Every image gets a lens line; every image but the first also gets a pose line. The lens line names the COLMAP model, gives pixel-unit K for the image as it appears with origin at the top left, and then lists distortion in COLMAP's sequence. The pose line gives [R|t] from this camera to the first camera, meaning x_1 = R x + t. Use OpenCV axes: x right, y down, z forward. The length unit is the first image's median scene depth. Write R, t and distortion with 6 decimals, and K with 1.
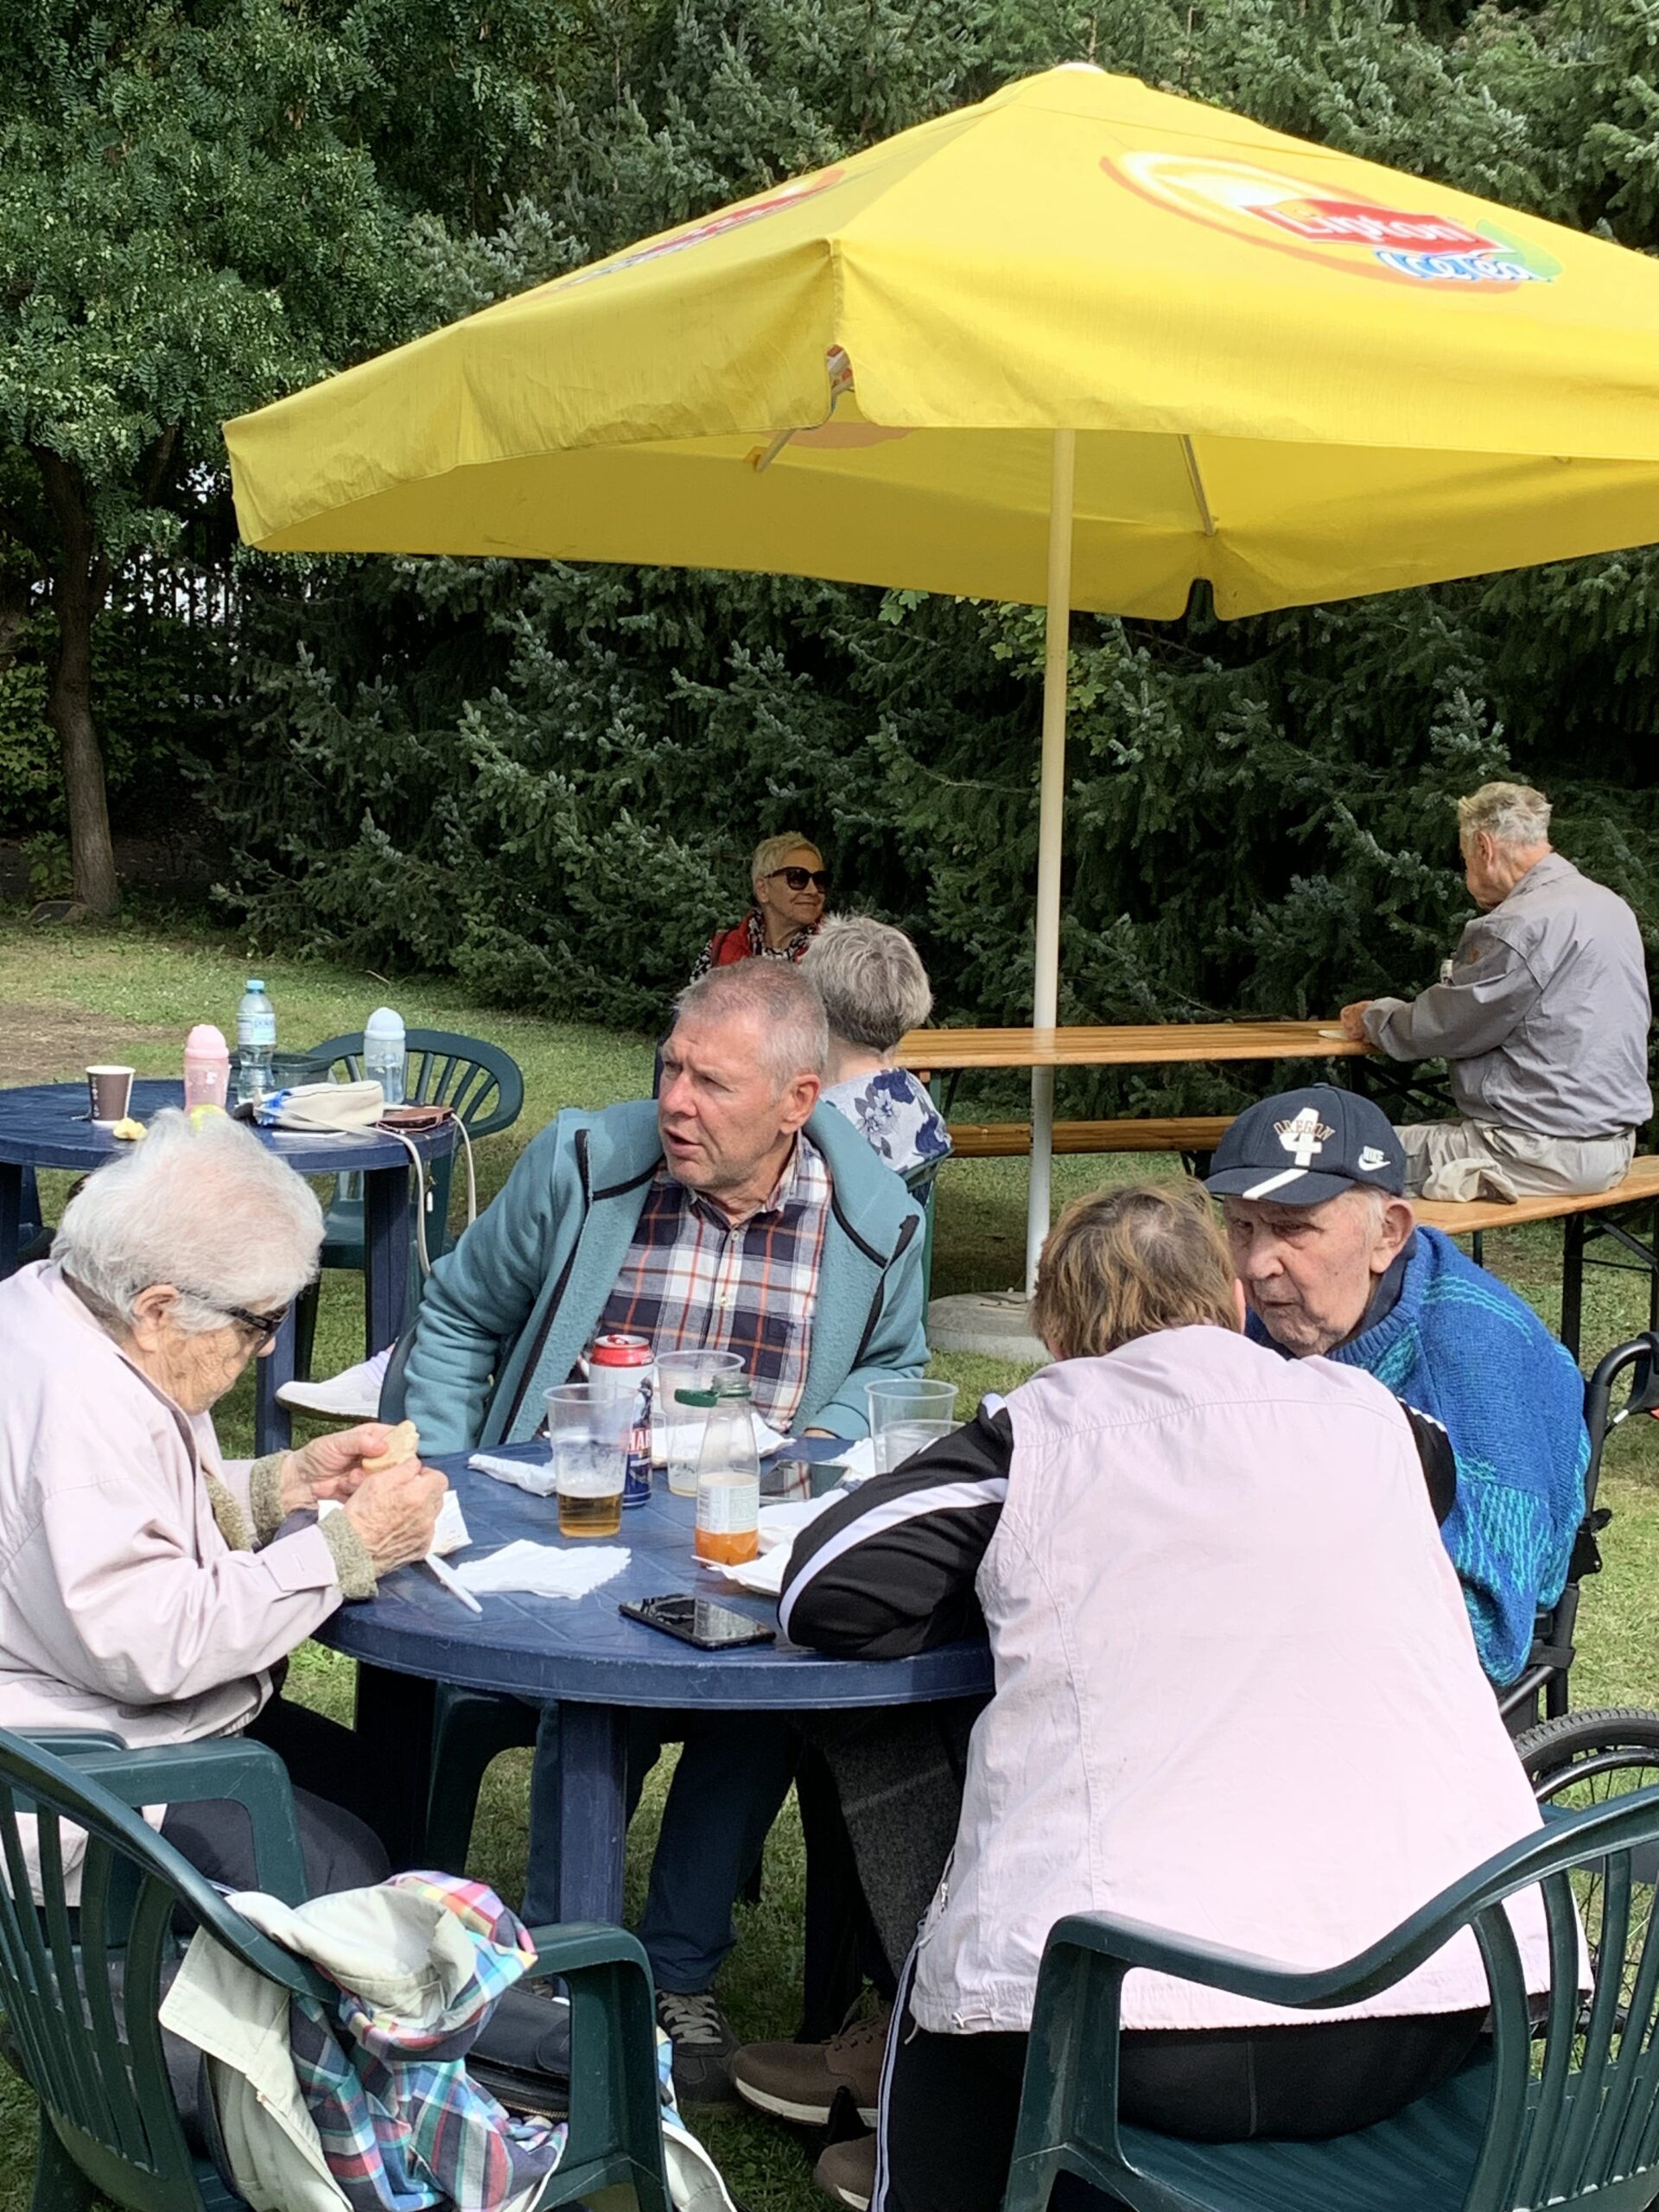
lens RADIAL K [[3249.3, 0, 829.5], [0, 3249.3, 1106.0], [0, 0, 1]] dist [0.150274, 0.033490]
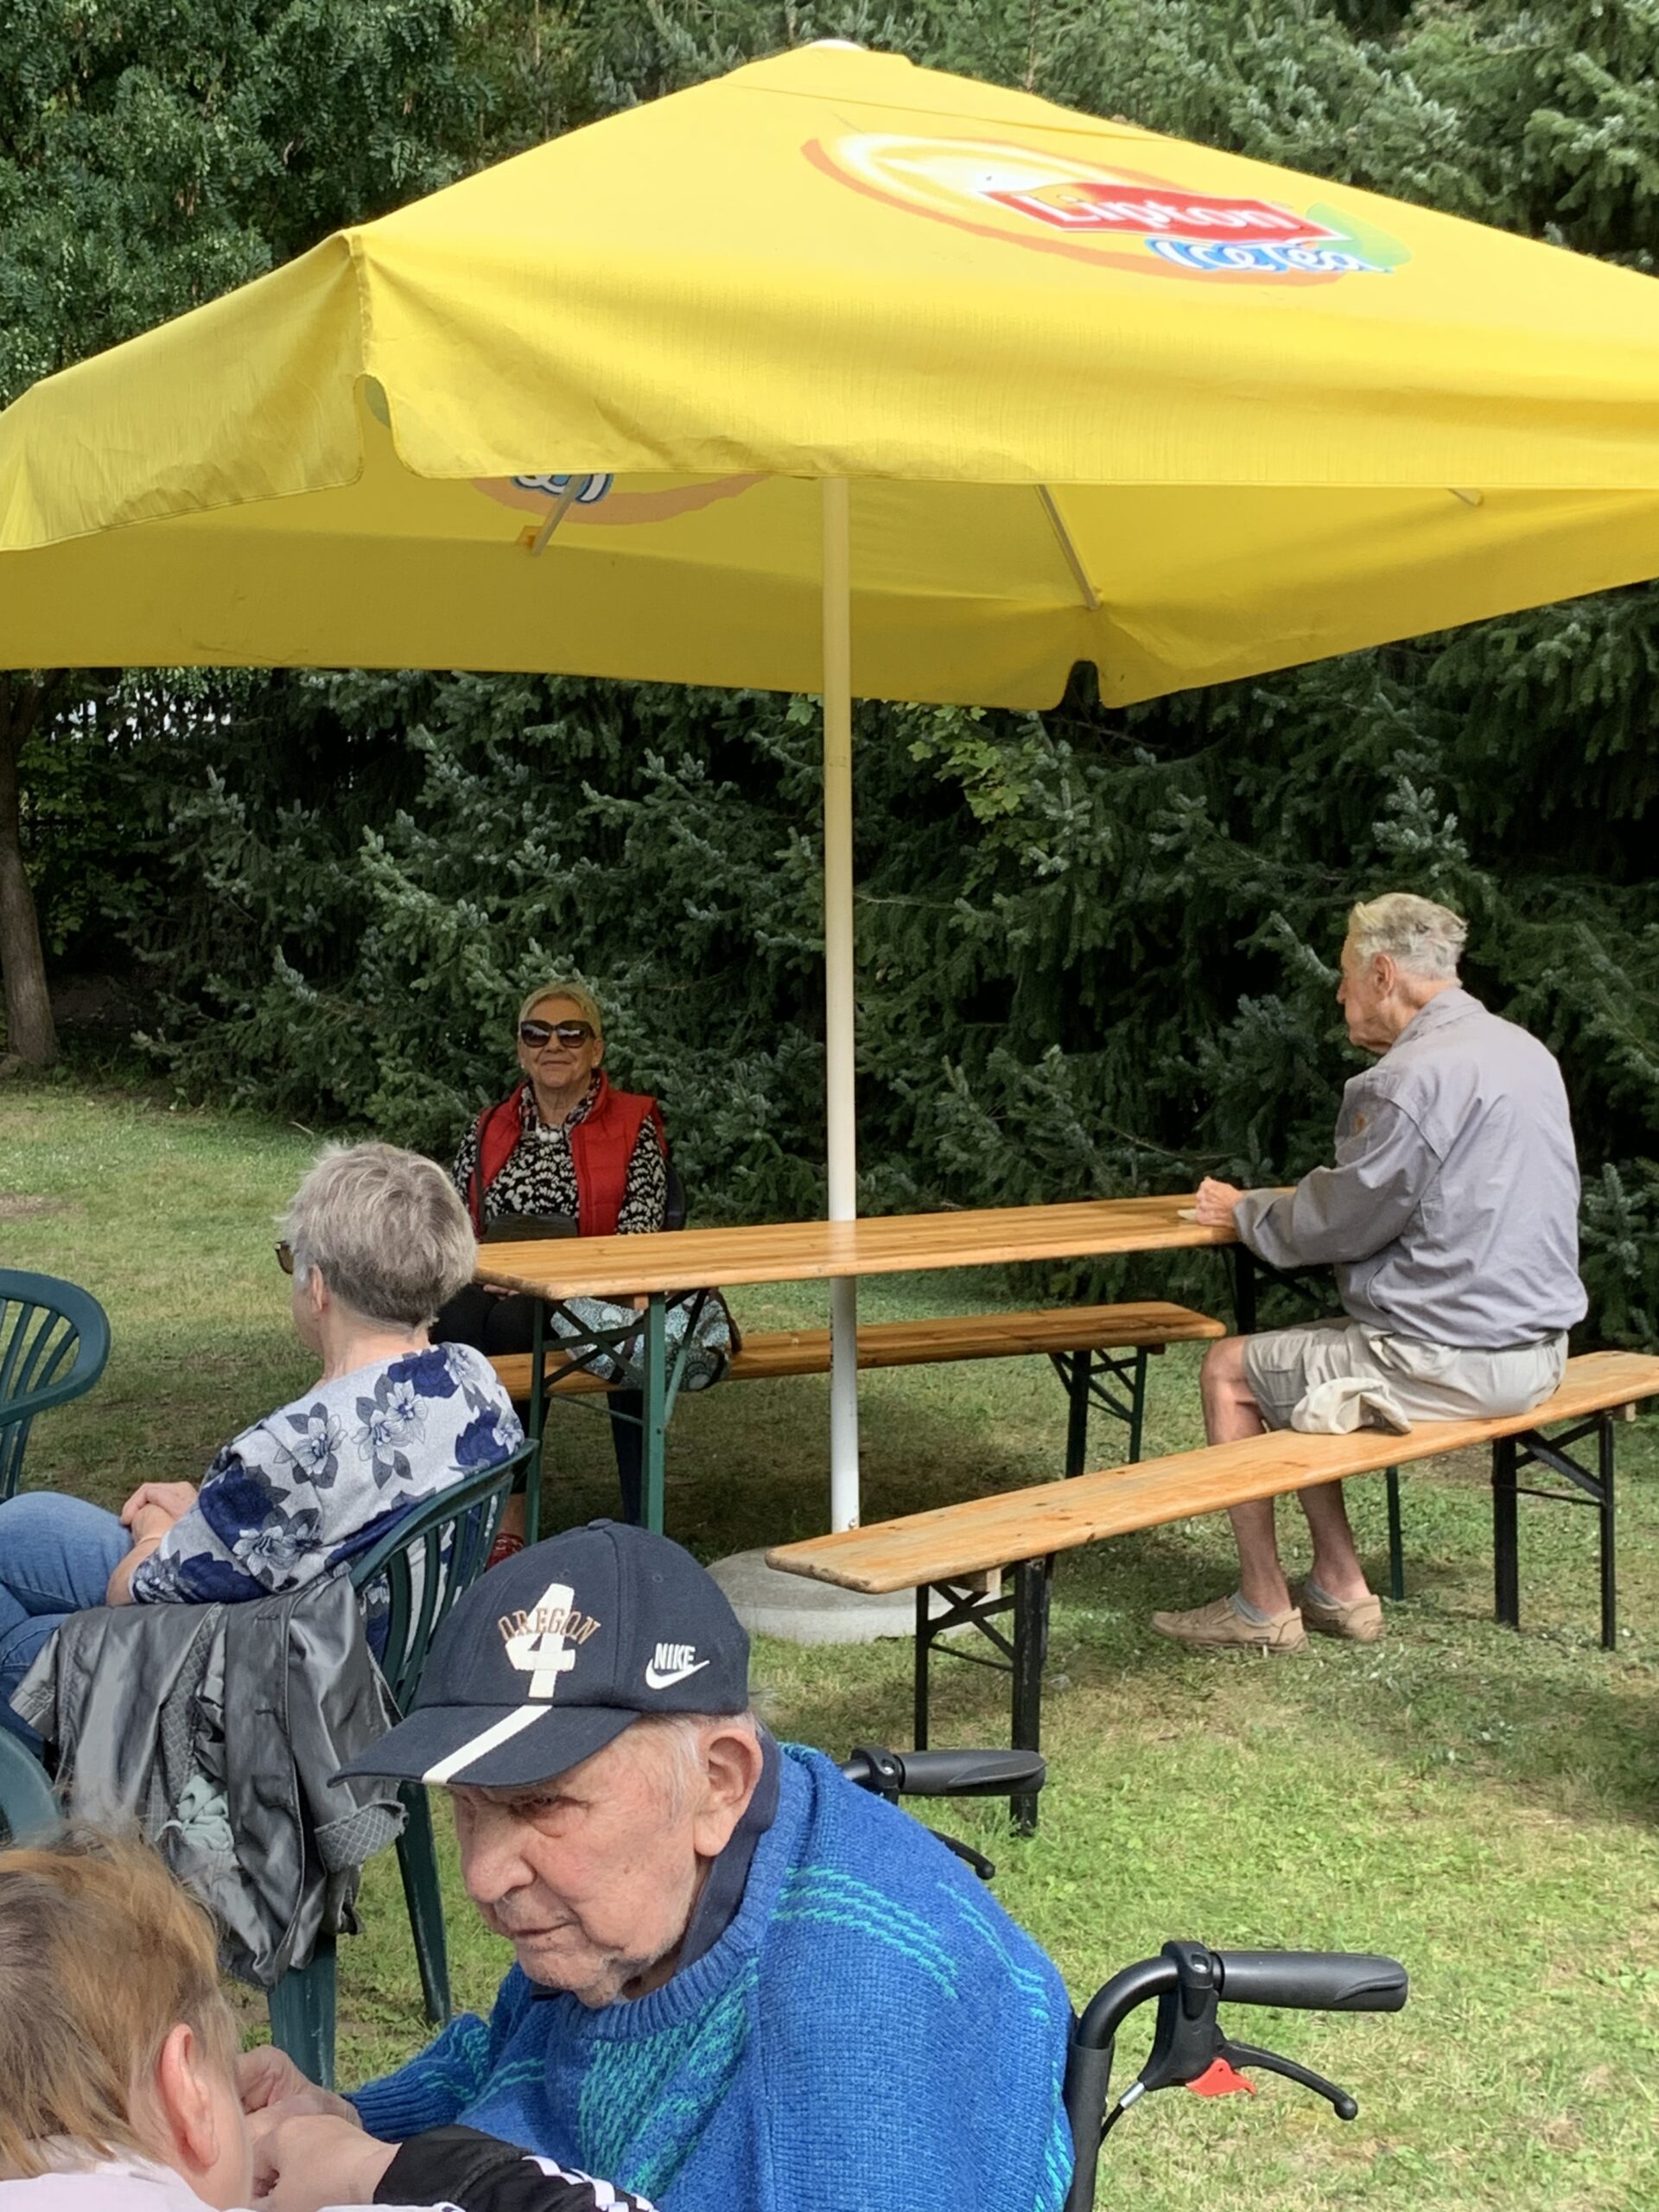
lens RADIAL K [[3249.3, 0, 829.5], [0, 3249.3, 1106.0], [0, 0, 1]] dist [0.150274, 0.033490]
pose [[0.998388, -0.035654, -0.044156, 0.068705], [0.034395, 0.998988, -0.028972, -0.019892], [0.045145, 0.027406, 0.998604, 0.130800]]
